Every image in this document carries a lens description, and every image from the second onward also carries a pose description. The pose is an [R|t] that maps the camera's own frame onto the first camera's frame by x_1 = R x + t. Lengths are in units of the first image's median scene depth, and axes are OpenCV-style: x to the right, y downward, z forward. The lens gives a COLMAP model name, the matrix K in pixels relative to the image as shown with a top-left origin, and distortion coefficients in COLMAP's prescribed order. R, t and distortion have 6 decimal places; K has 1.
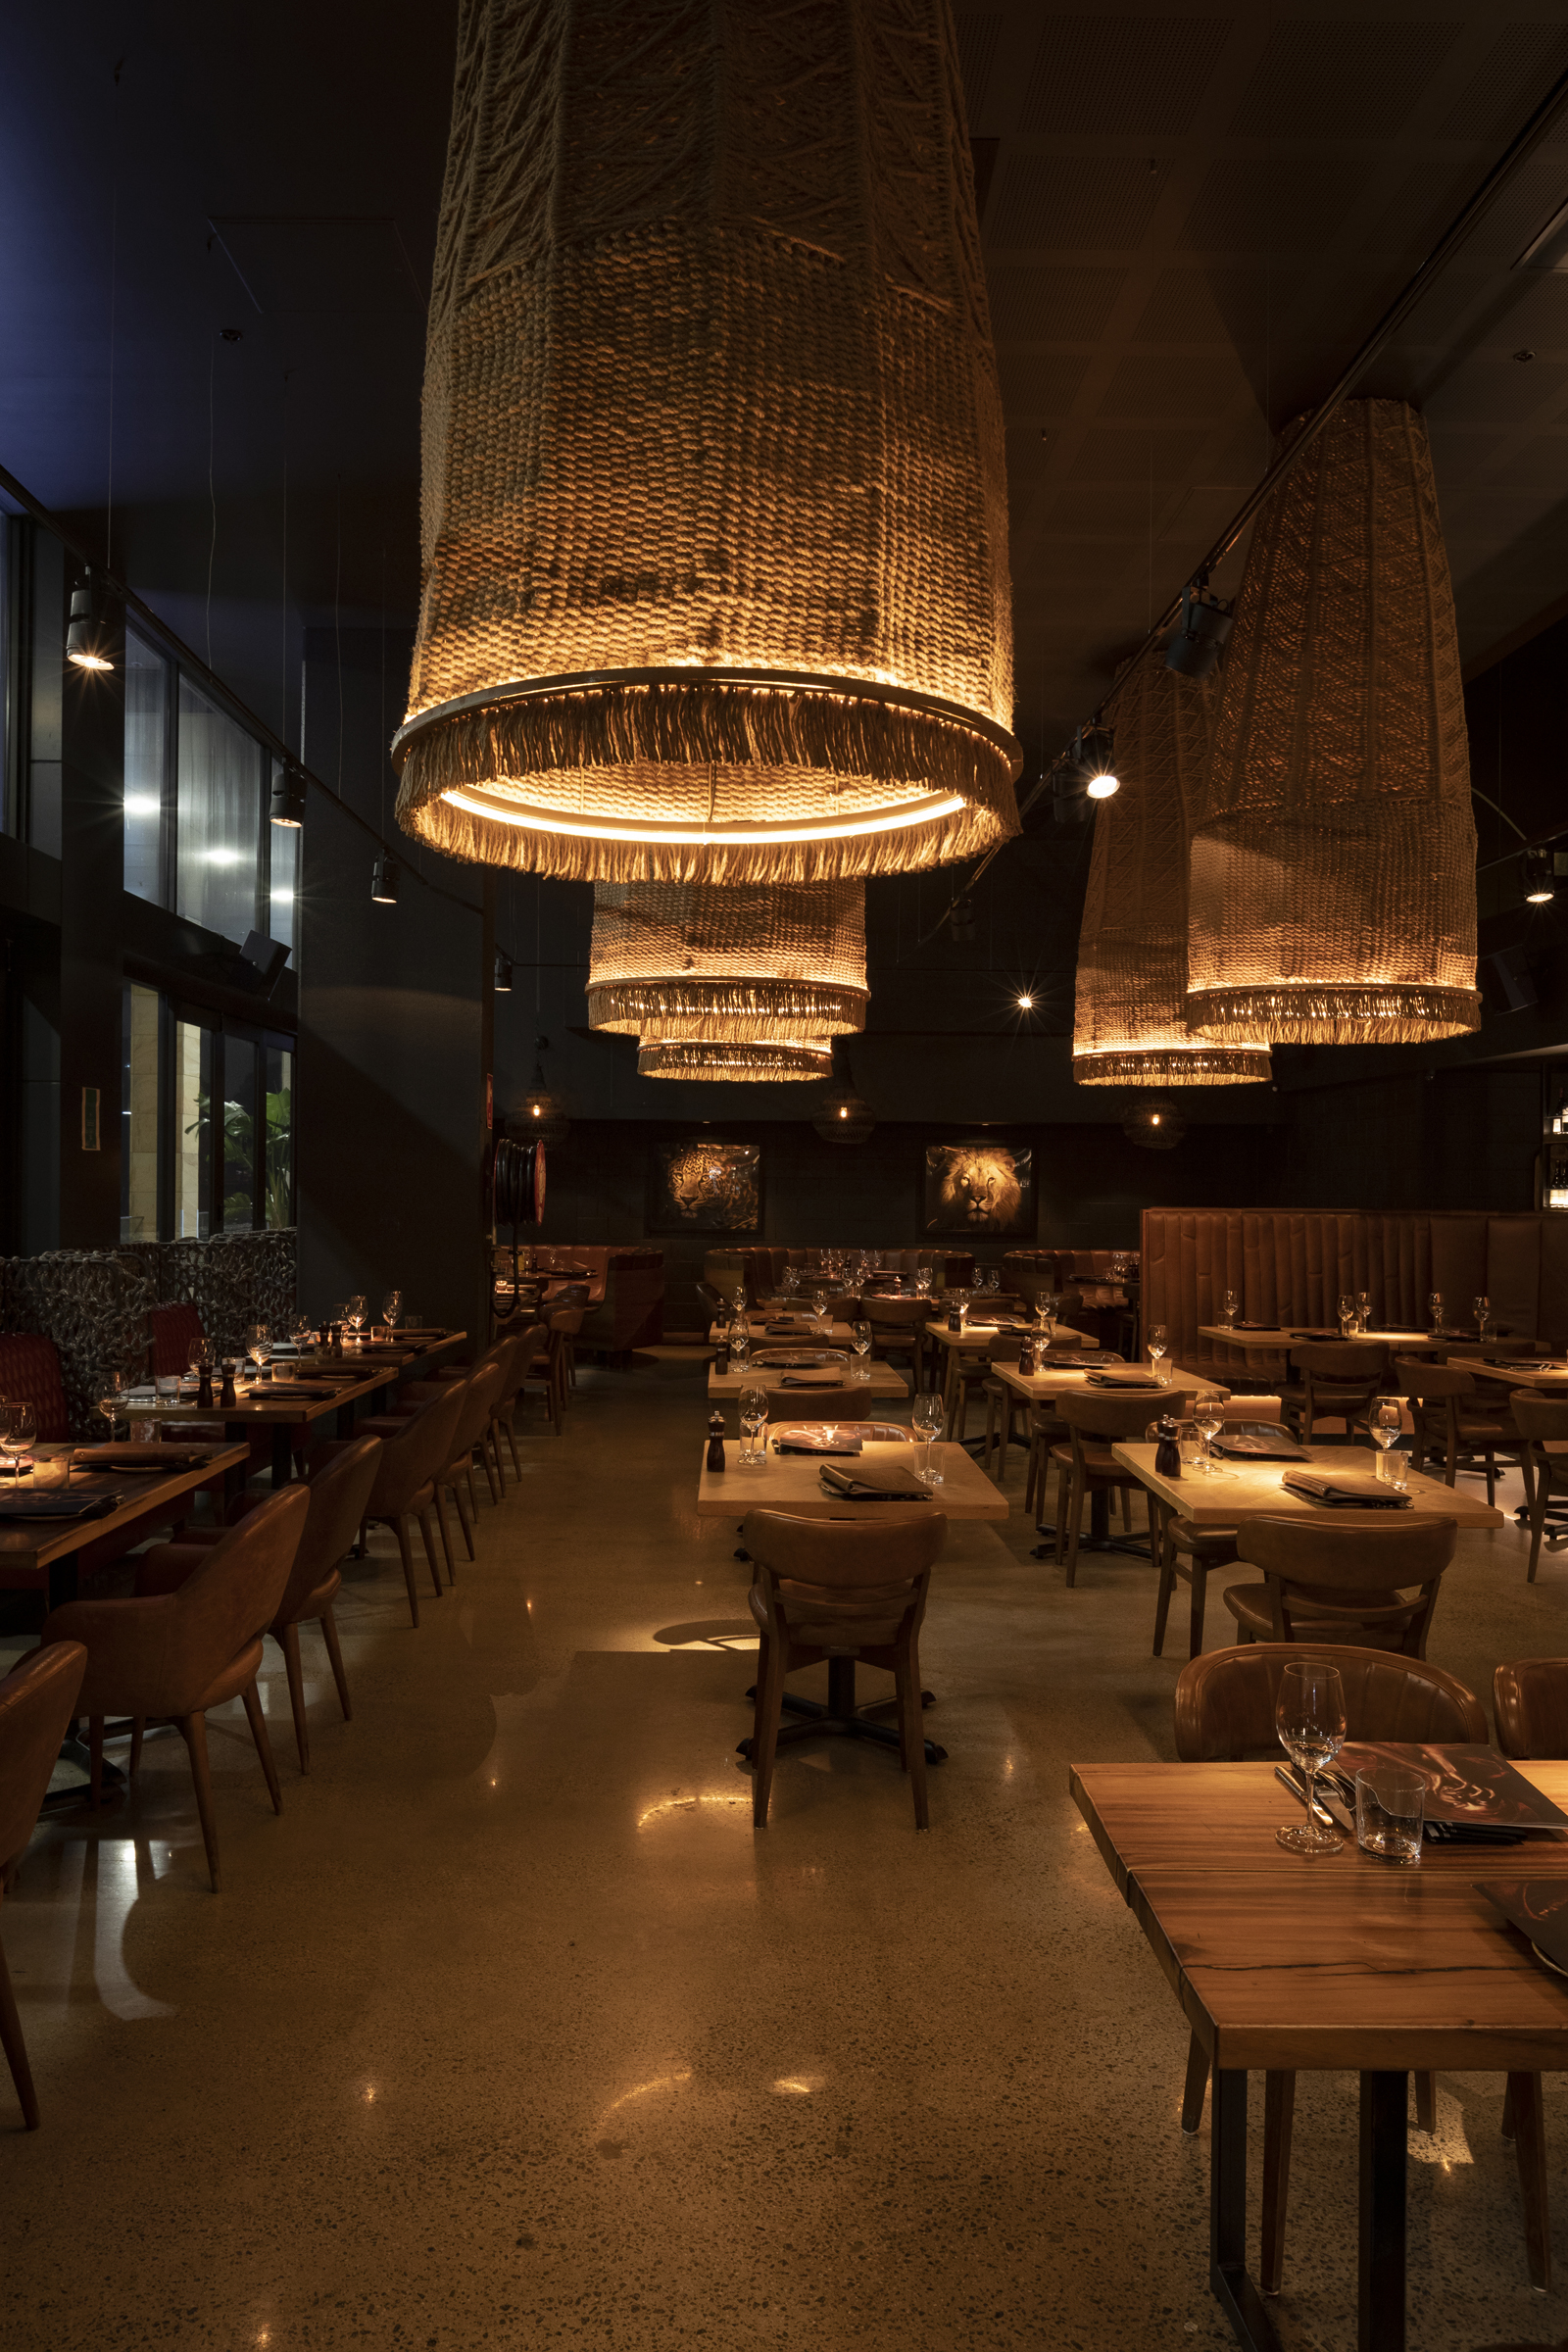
lens RADIAL K [[1719.7, 0, 763.5], [0, 1719.7, 1182.2], [0, 0, 1]] dist [-0.001528, -0.000747]
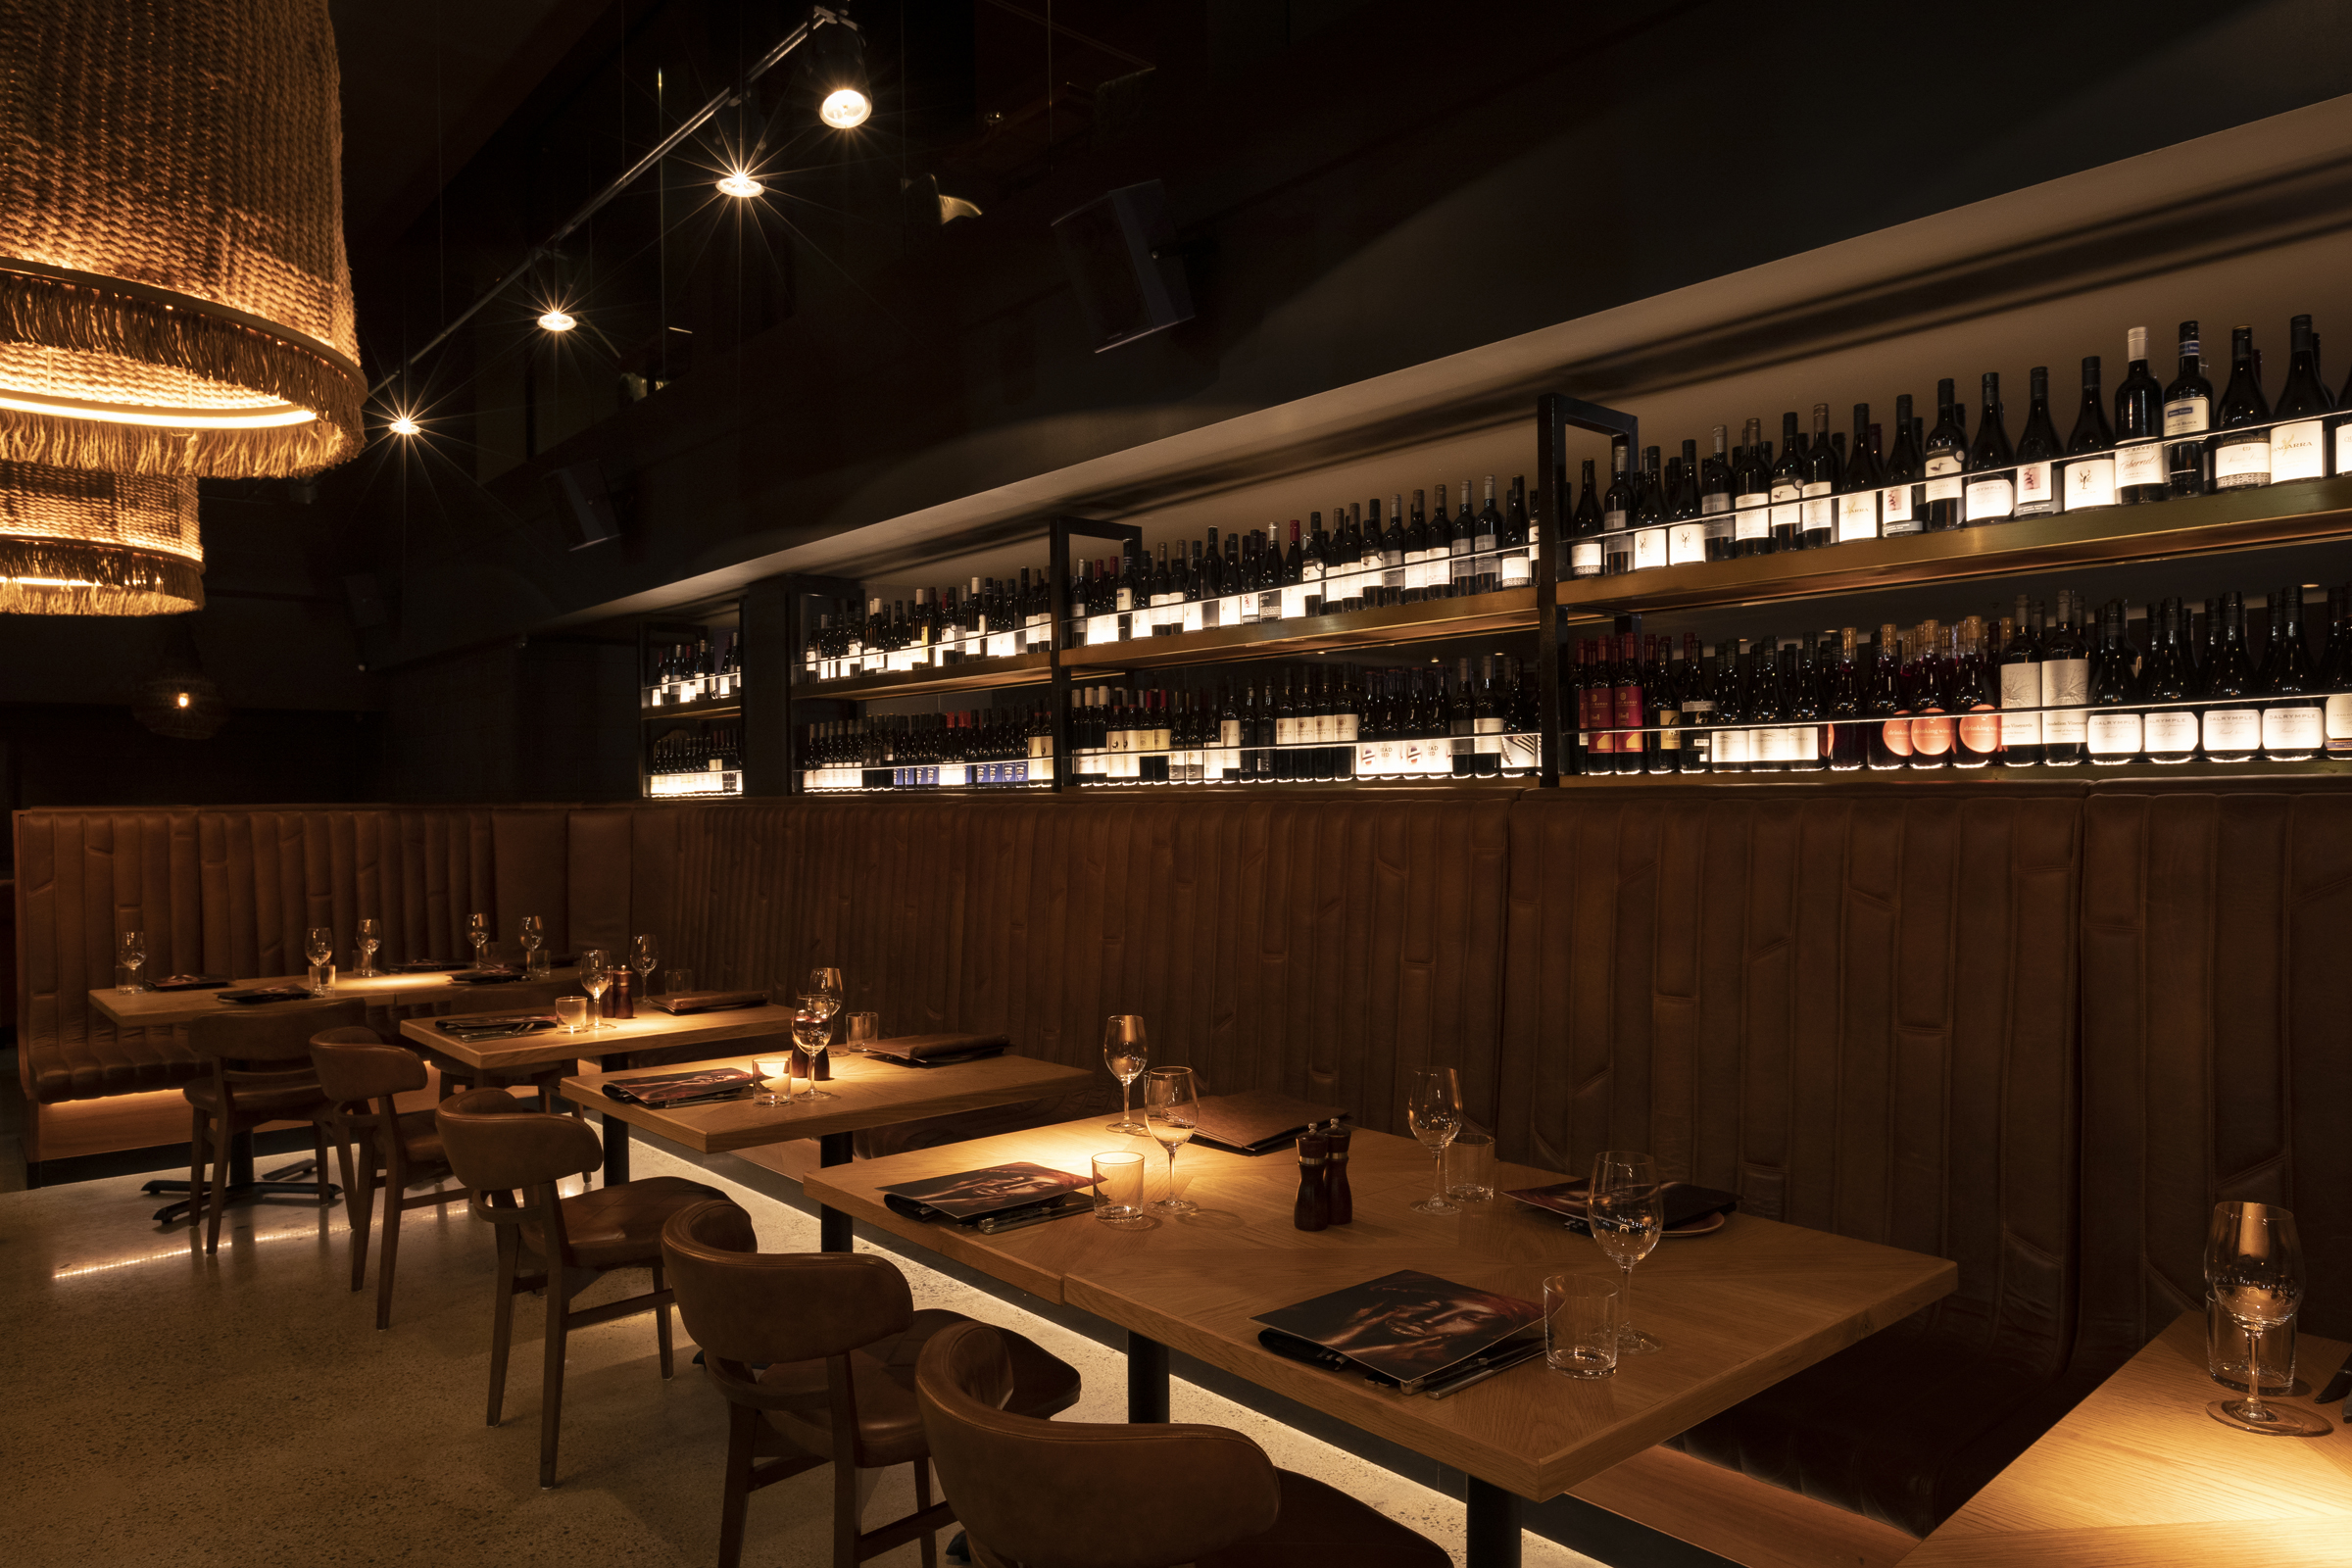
lens RADIAL K [[1483.9, 0, 1182.8], [0, 1483.9, 808.6], [0, 0, 1]] dist [-0.001359, -0.001331]
pose [[0.759770, -0.019870, 0.649888, 0.291499], [0.016842, 0.999799, 0.010879, 0.025124], [-0.649974, 0.002680, 0.759952, 0.455336]]
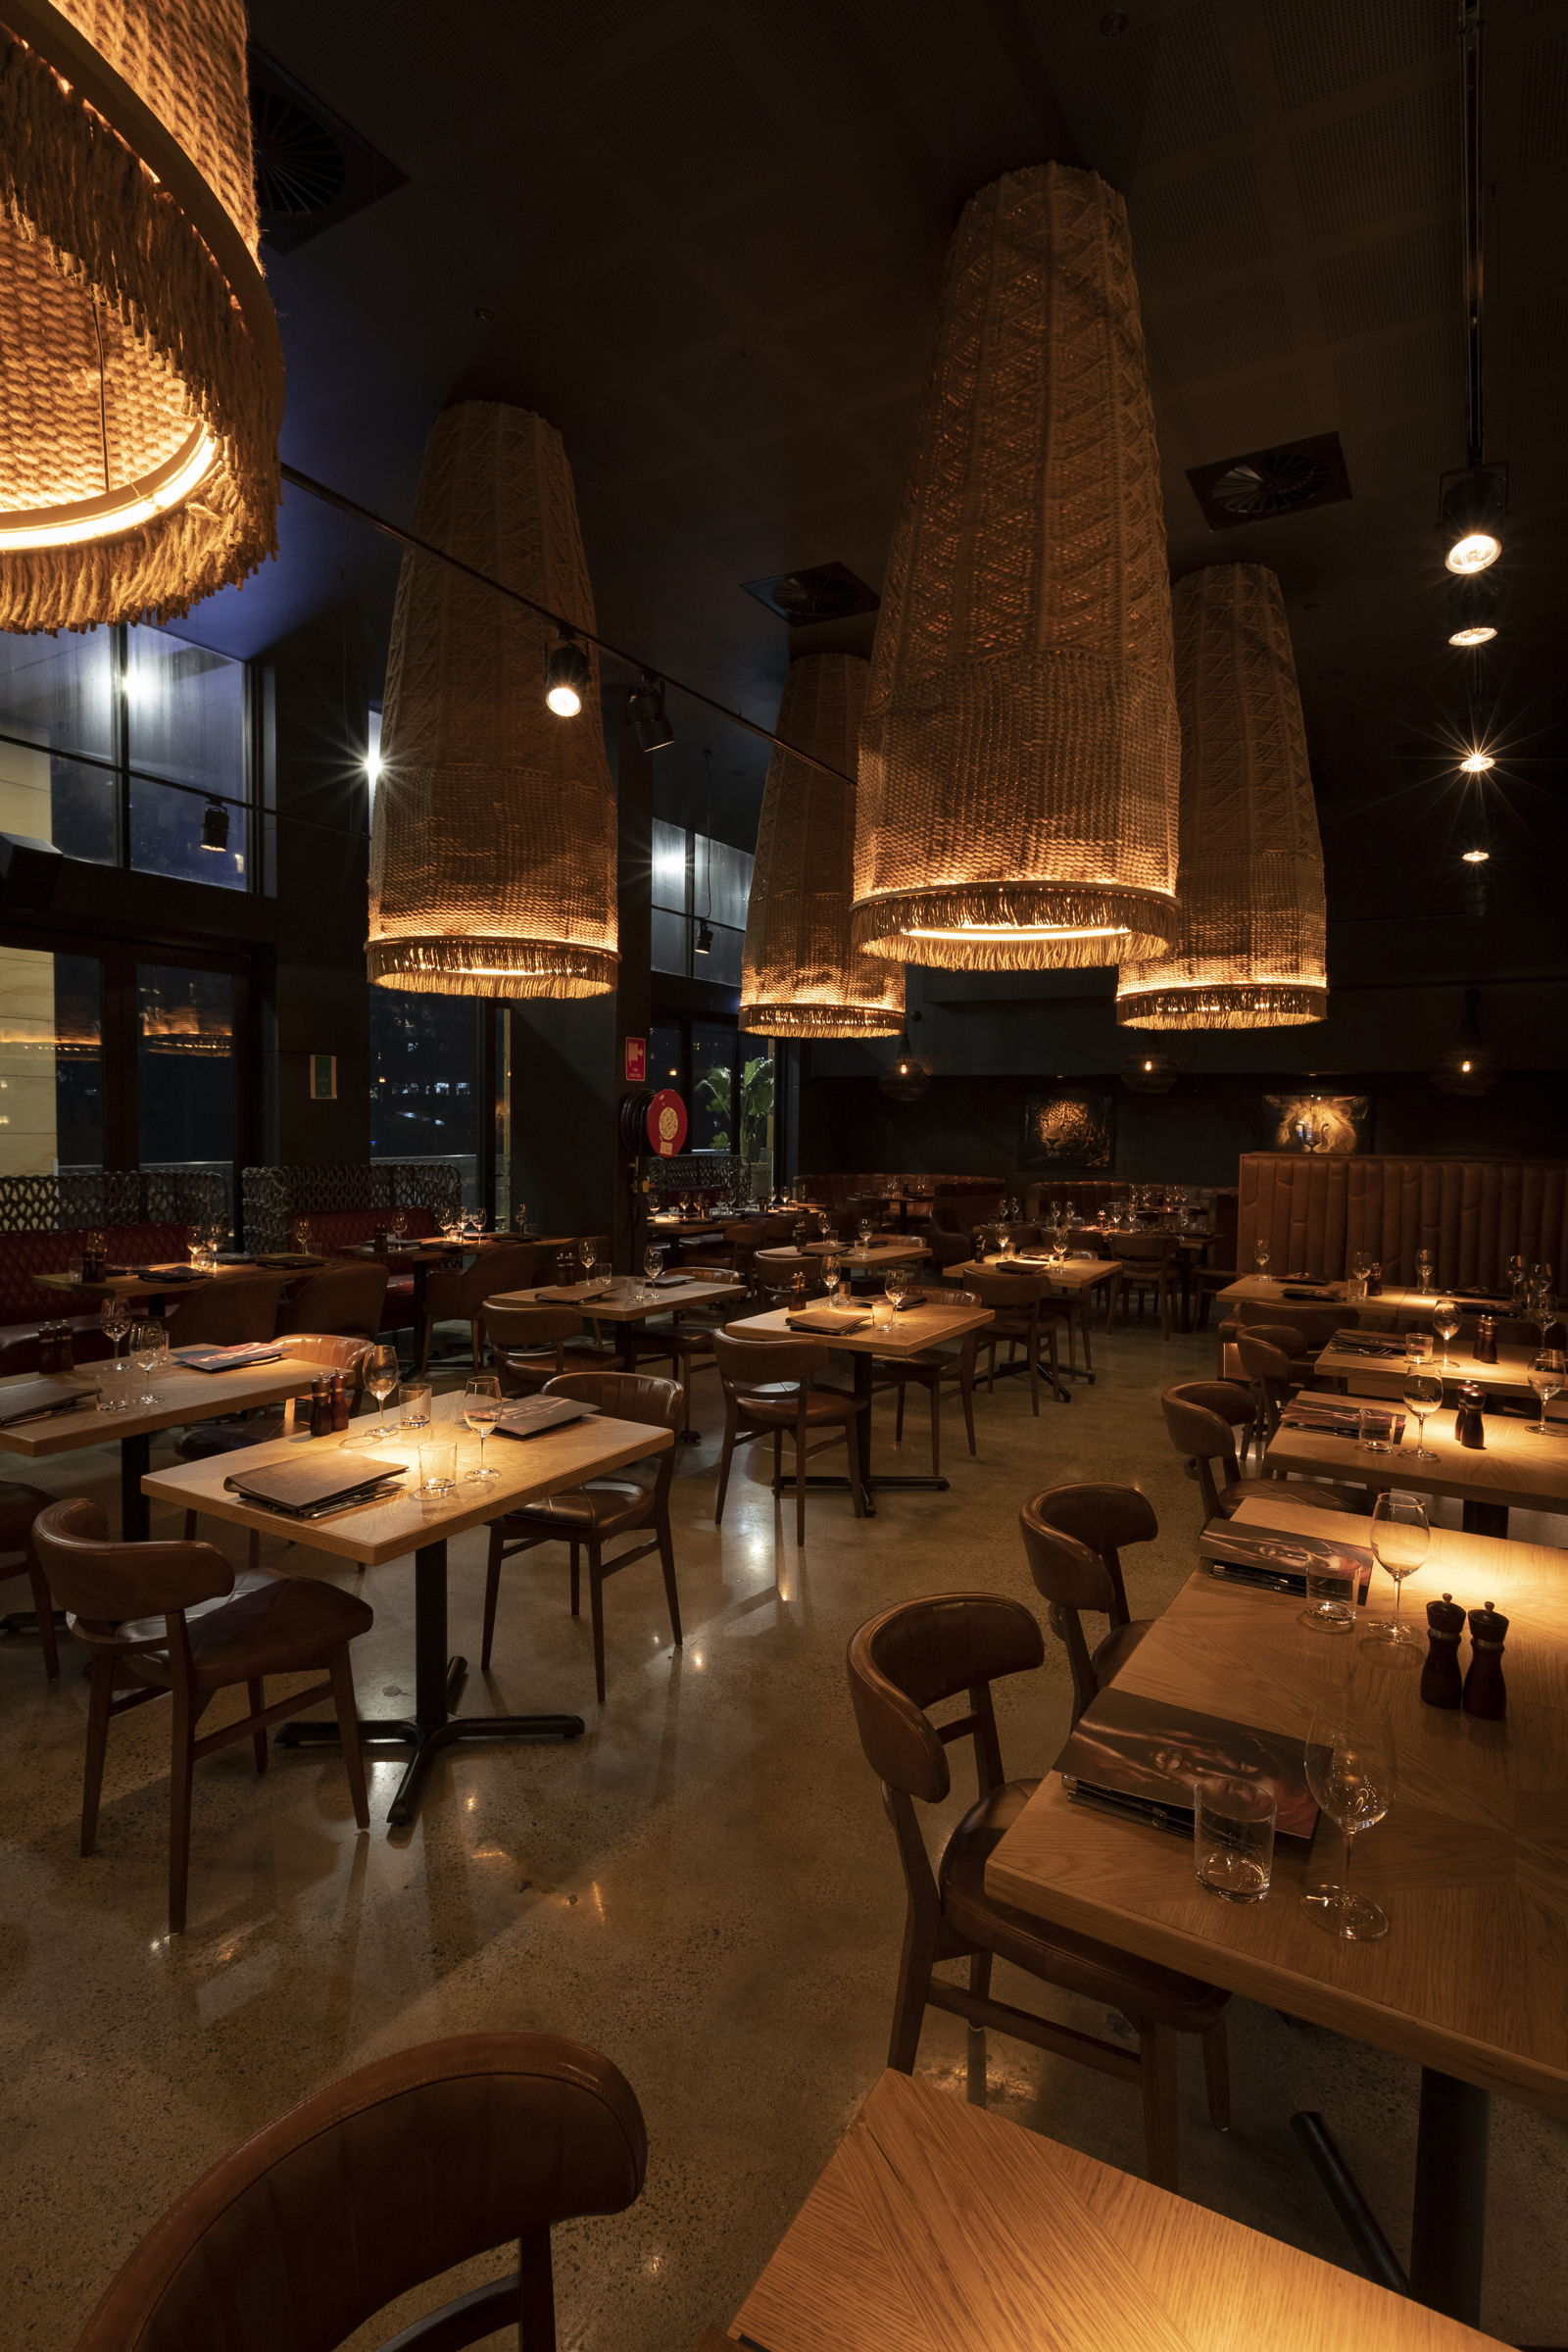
lens RADIAL K [[1189.8, 0, 763.1], [0, 1189.8, 1180.6], [0, 0, 1]] dist [-0.003348, -0.001015]
pose [[0.848157, 0.029721, -0.528911, 0.530499], [-0.006496, 0.998933, 0.045715, 0.002695], [0.529705, -0.035338, 0.847445, 0.404751]]
